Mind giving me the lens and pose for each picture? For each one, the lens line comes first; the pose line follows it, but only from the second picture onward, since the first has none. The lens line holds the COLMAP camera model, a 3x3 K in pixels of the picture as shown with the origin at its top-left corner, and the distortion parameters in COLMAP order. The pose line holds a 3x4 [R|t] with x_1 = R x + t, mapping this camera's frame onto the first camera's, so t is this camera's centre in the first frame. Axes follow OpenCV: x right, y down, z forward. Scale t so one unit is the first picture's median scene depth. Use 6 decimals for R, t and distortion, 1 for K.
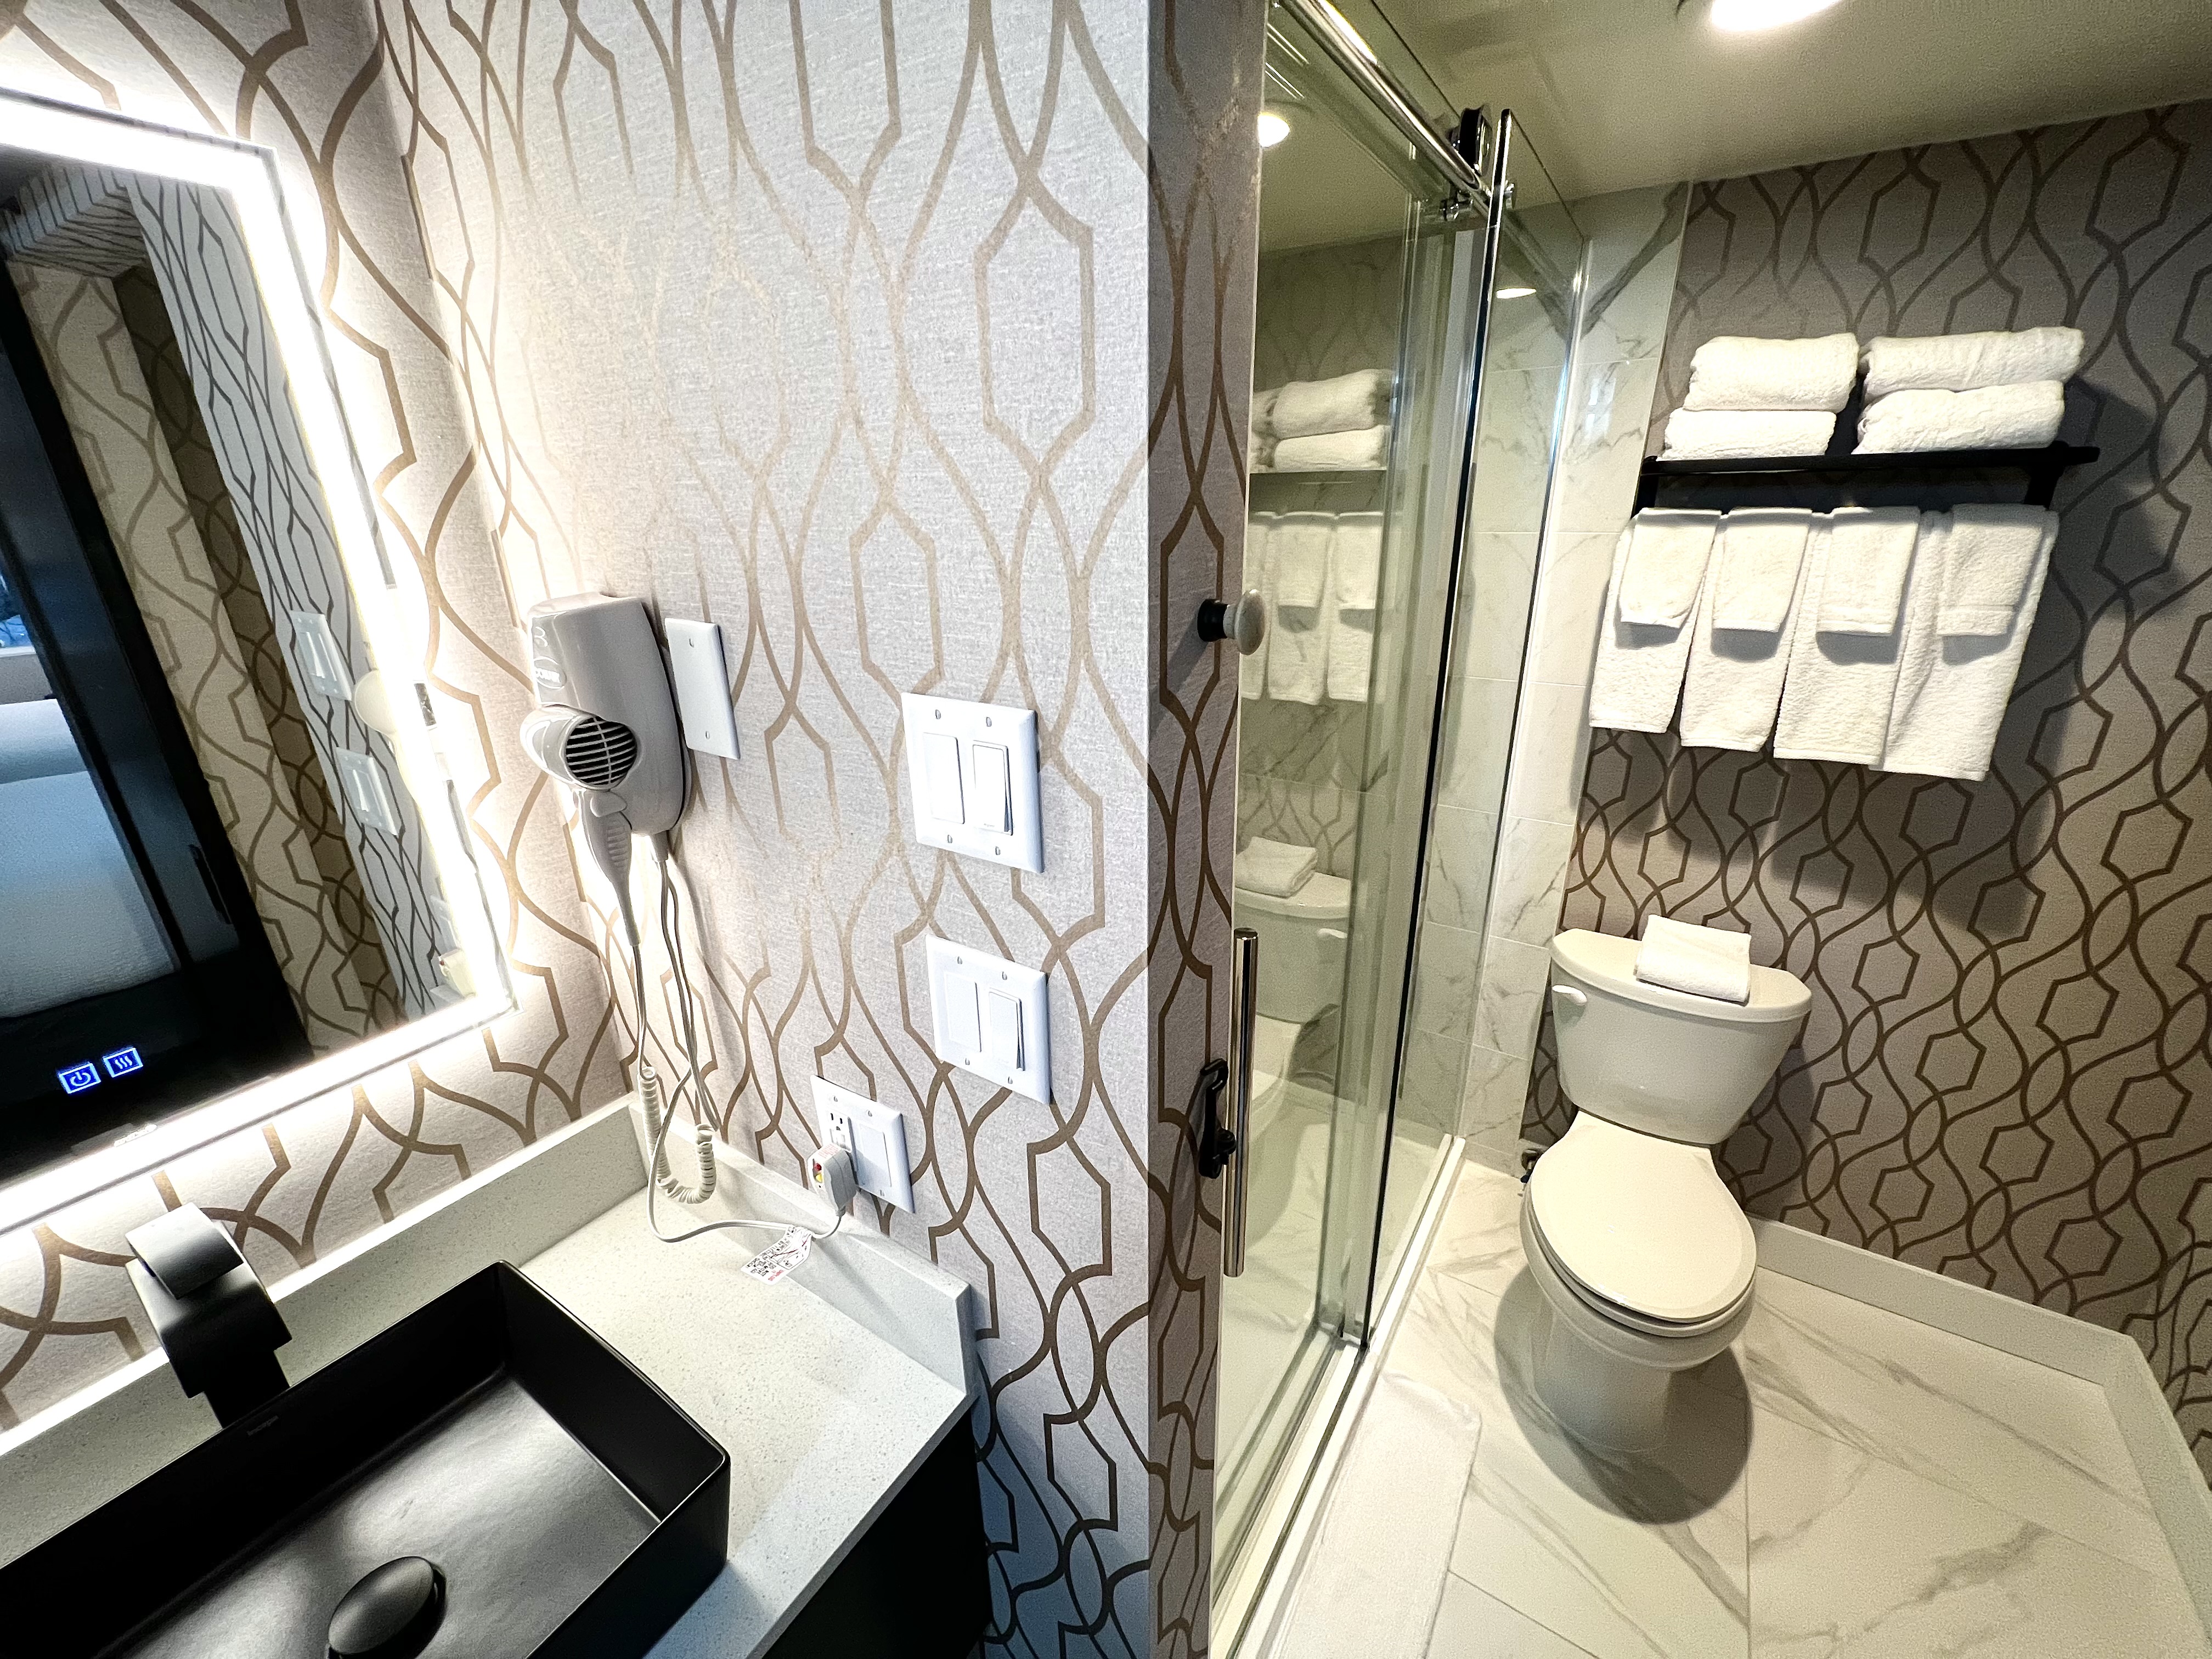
lens RADIAL K [[888.4, 0, 1094.9], [0, 888.4, 819.9], [0, 0, 1]] dist [-0.001936, 0.000658]
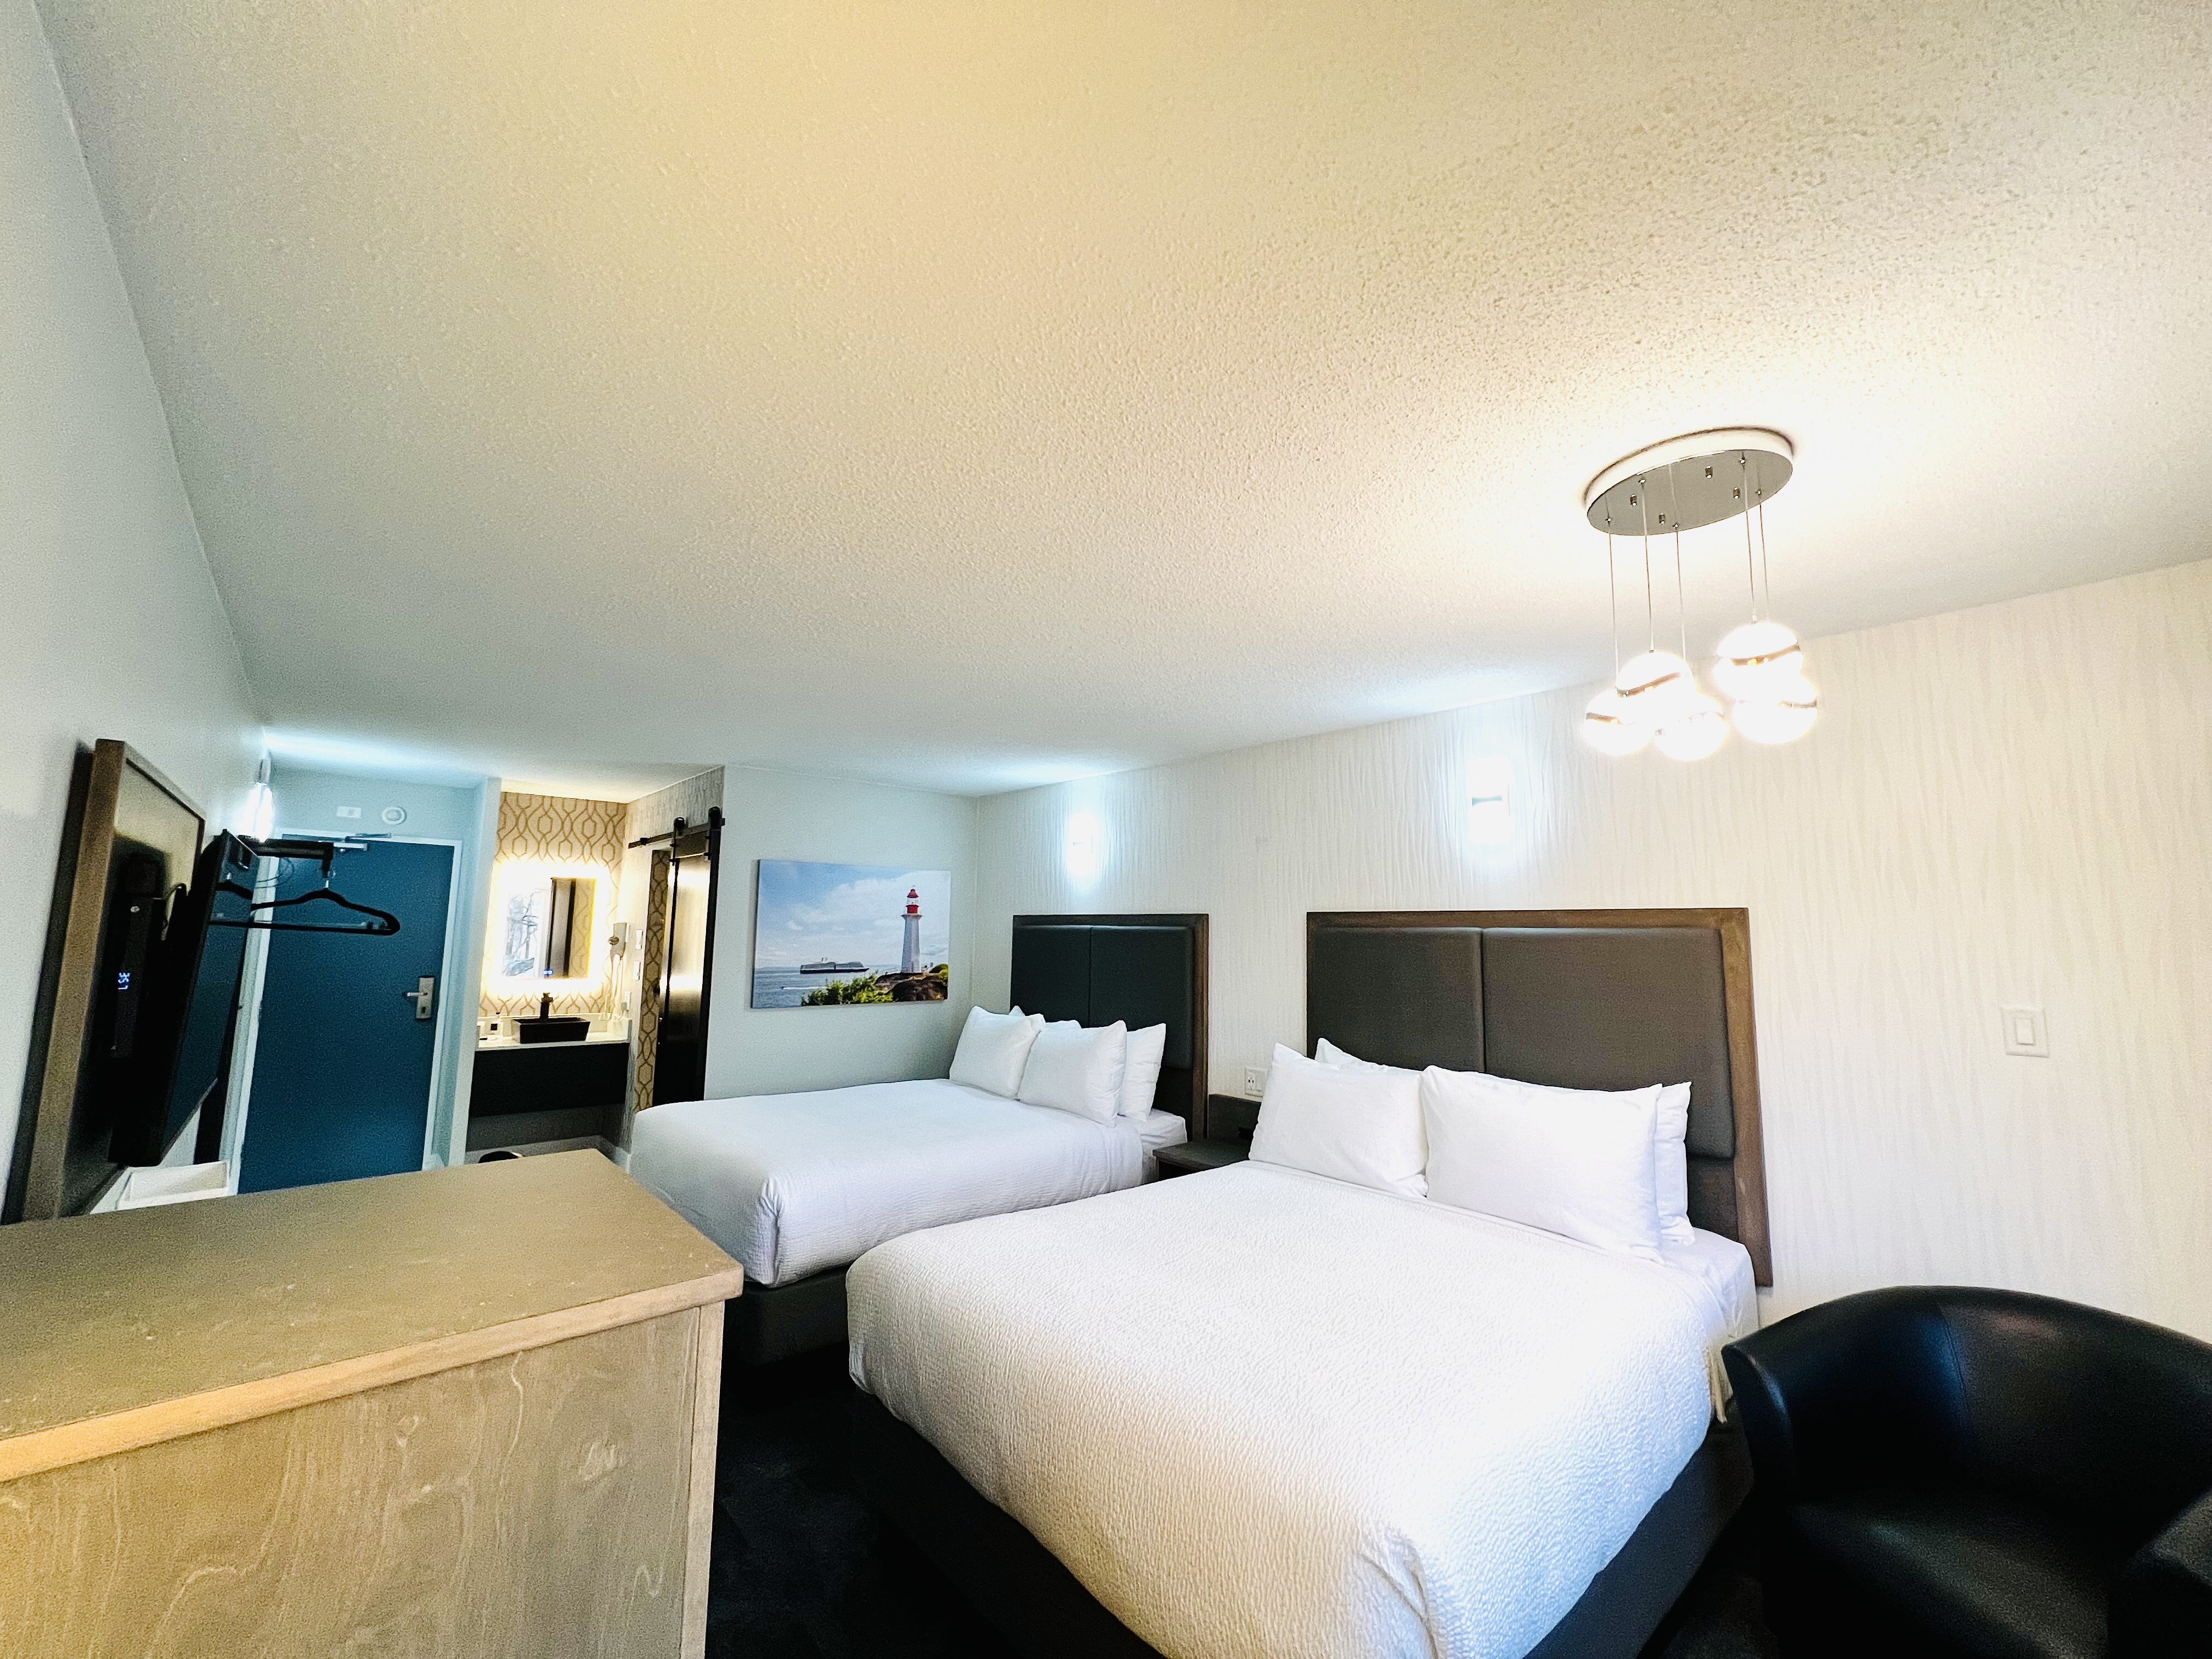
lens RADIAL K [[888.4, 0, 1106.1], [0, 888.4, 830.8], [0, 0, 1]] dist [-0.001936, 0.000658]
pose [[0.962046, 0.003200, -0.272869, 3.799081], [-0.127775, 0.888827, -0.440069, 1.290338], [0.241125, 0.458232, 0.855501, -3.358141]]
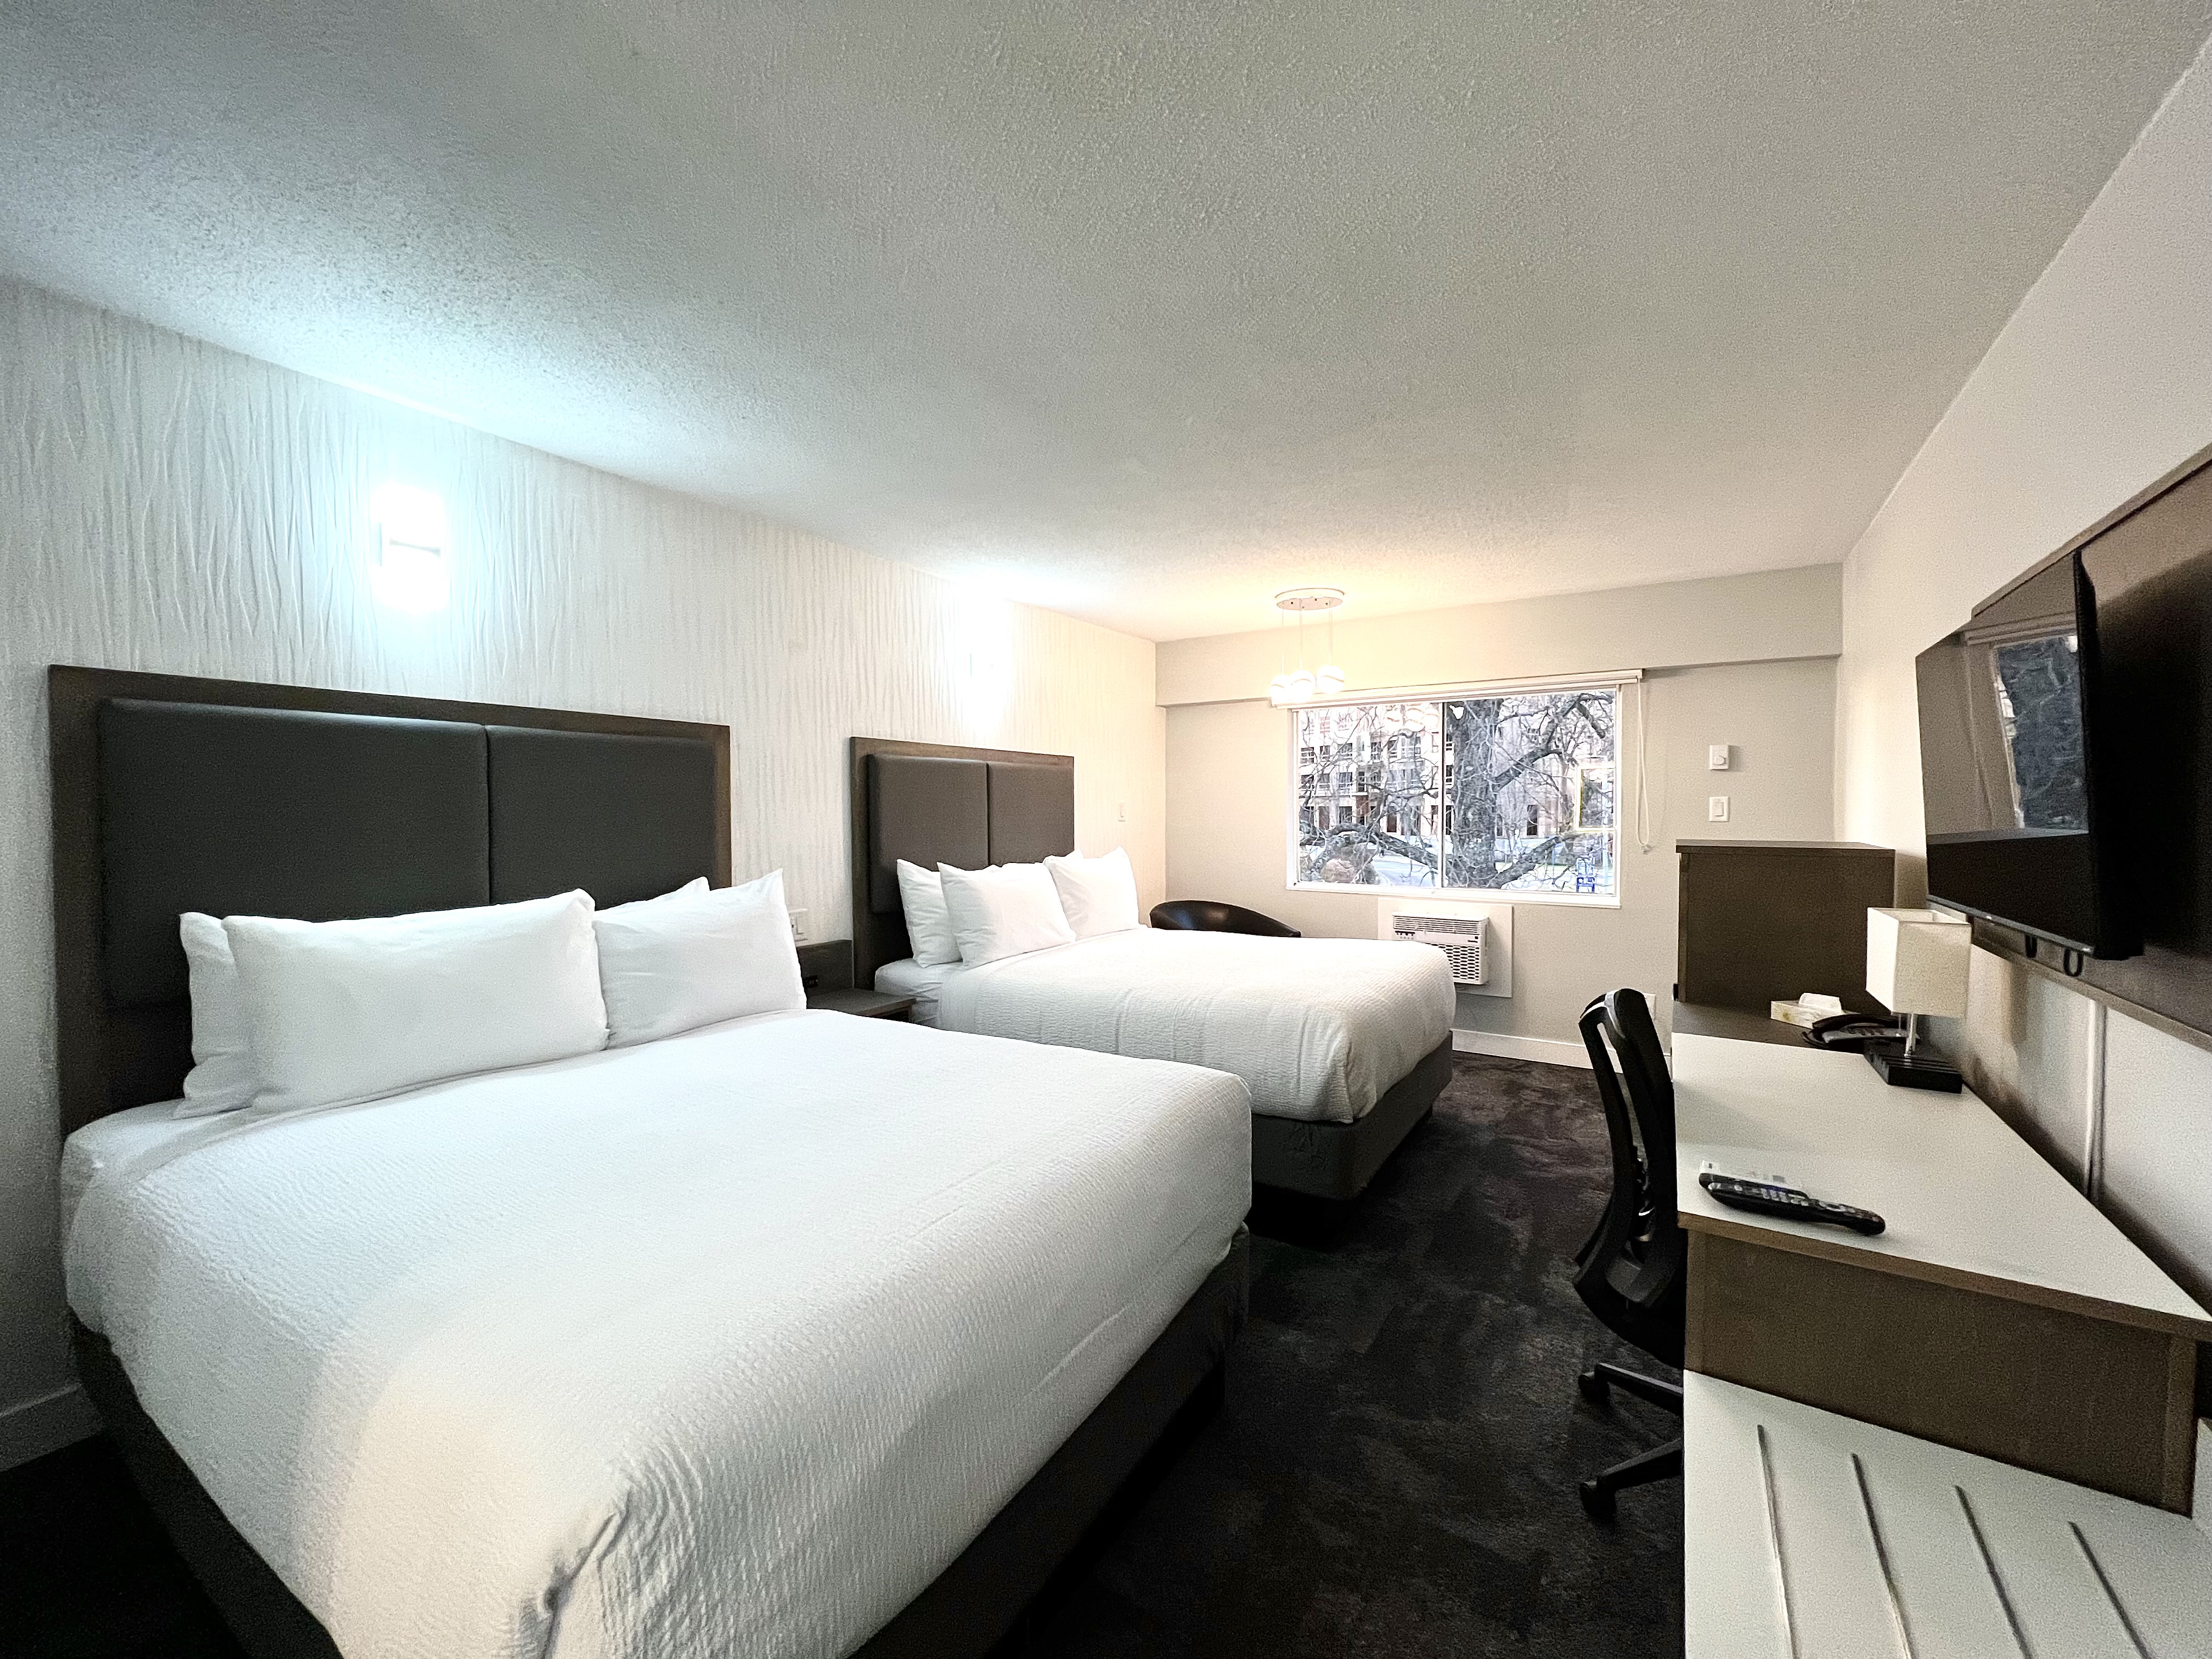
lens RADIAL K [[888.4, 0, 1105.7], [0, 888.4, 832.4], [0, 0, 1]] dist [-0.001936, 0.000658]
pose [[-0.008137, -0.006190, 0.999948, 0.464139], [0.350753, 0.936428, 0.008650, 0.624085], [-0.936433, 0.350805, -0.005448, -0.931437]]
